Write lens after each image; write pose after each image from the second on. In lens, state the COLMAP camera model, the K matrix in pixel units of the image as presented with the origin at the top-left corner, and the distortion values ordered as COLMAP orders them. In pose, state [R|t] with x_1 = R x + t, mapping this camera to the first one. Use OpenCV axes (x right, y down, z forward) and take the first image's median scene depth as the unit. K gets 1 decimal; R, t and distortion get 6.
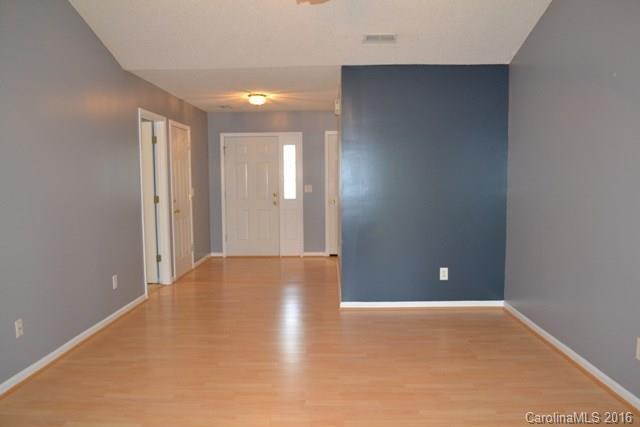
lens RADIAL K [[522.1, 0, 320.0], [0, 522.1, 213.5], [0, 0, 1]] dist [-0.060833, -0.005873]
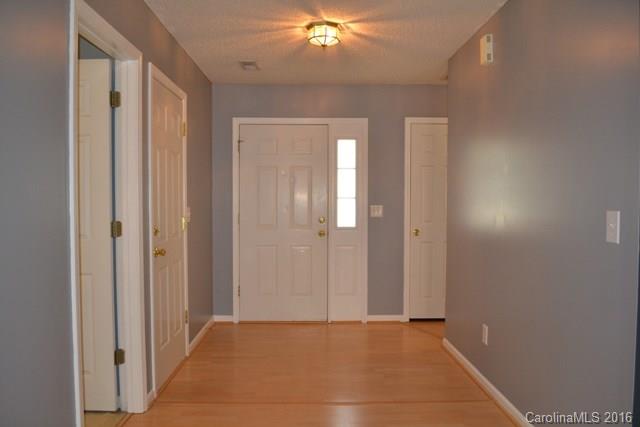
lens RADIAL K [[522.1, 0, 320.0], [0, 522.1, 213.5], [0, 0, 1]] dist [-0.060833, -0.005873]
pose [[0.999090, 0.009706, 0.041531, -0.121956], [-0.007734, 0.998847, -0.047377, -0.016198], [-0.041943, 0.047012, 0.998013, 0.422660]]
